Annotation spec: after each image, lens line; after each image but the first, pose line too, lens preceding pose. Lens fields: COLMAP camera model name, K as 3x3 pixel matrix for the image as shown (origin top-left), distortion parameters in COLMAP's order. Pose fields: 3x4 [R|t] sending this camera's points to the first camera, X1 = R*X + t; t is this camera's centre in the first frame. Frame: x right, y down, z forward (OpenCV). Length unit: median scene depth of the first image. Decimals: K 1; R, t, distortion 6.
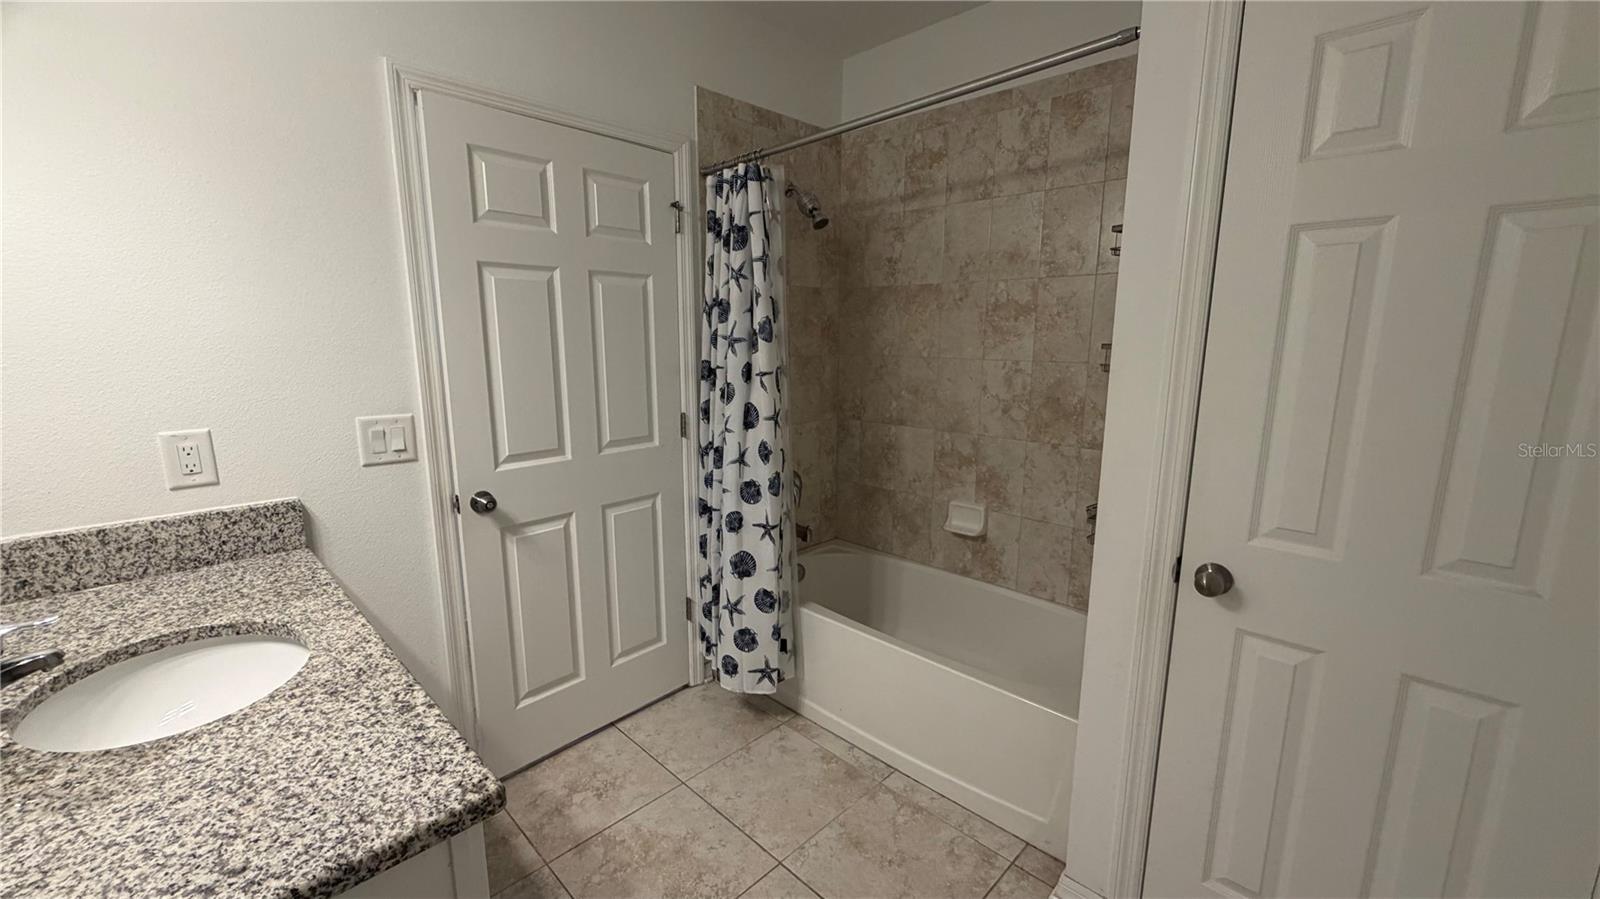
lens RADIAL K [[625.0, 0, 800.5], [0, 625.0, 451.4], [0, 0, 1]] dist [0.001521, 0.000165]
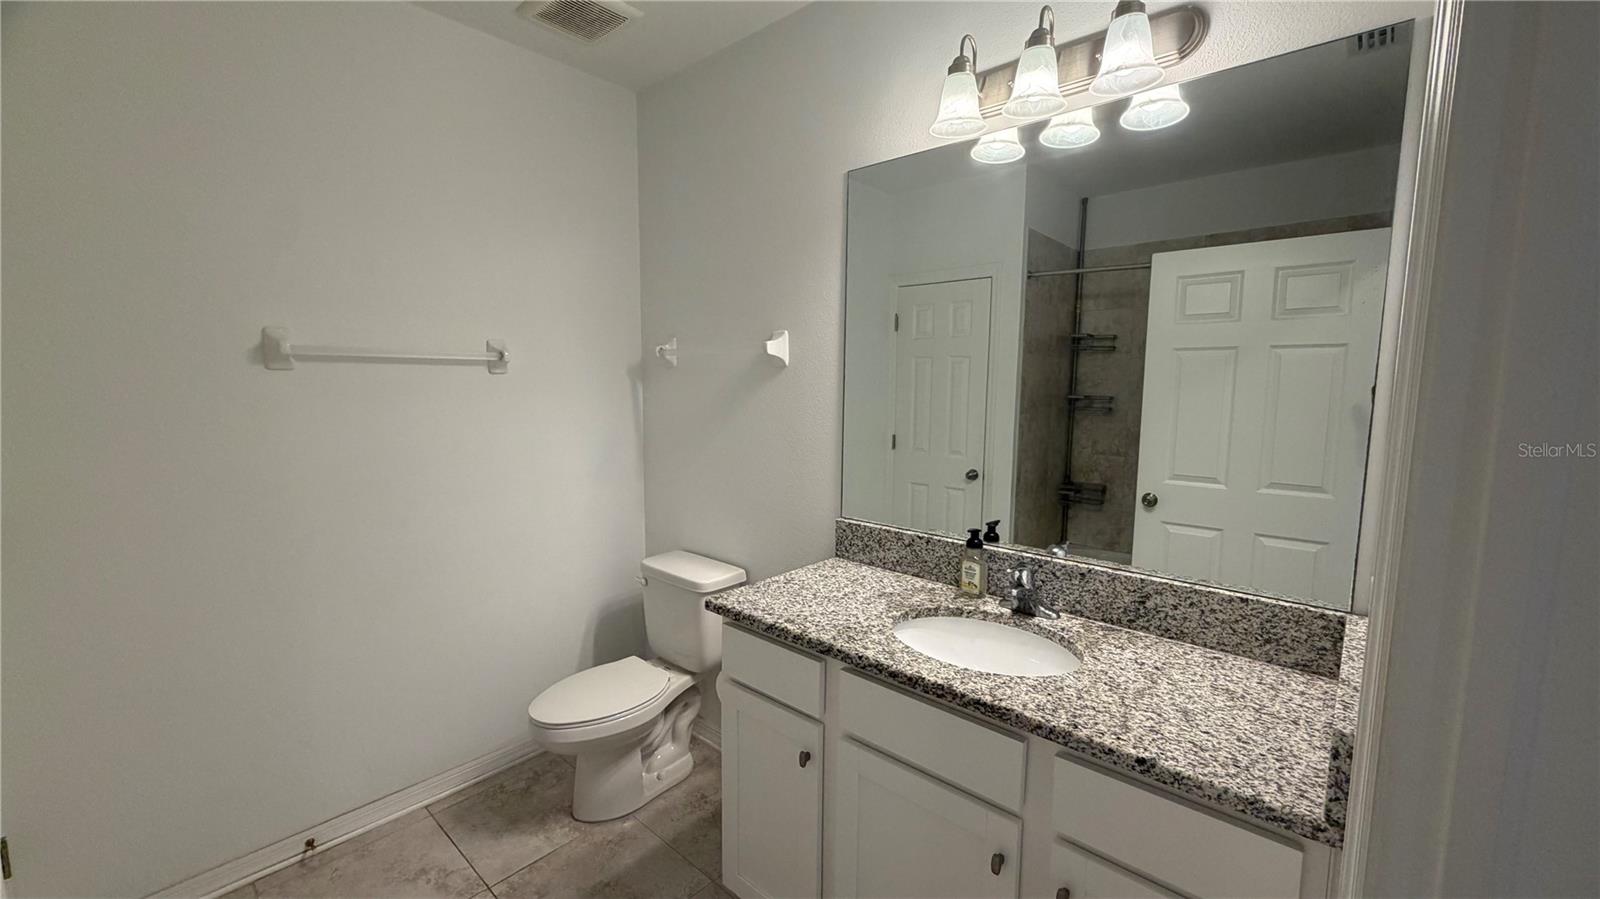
lens RADIAL K [[625.0, 0, 804.5], [0, 625.0, 443.9], [0, 0, 1]] dist [0.001521, 0.000165]
pose [[-0.998994, -0.005374, -0.044519, -0.561914], [-0.017539, 0.960533, 0.277612, -0.455660], [0.041270, 0.278114, -0.959661, 2.297573]]
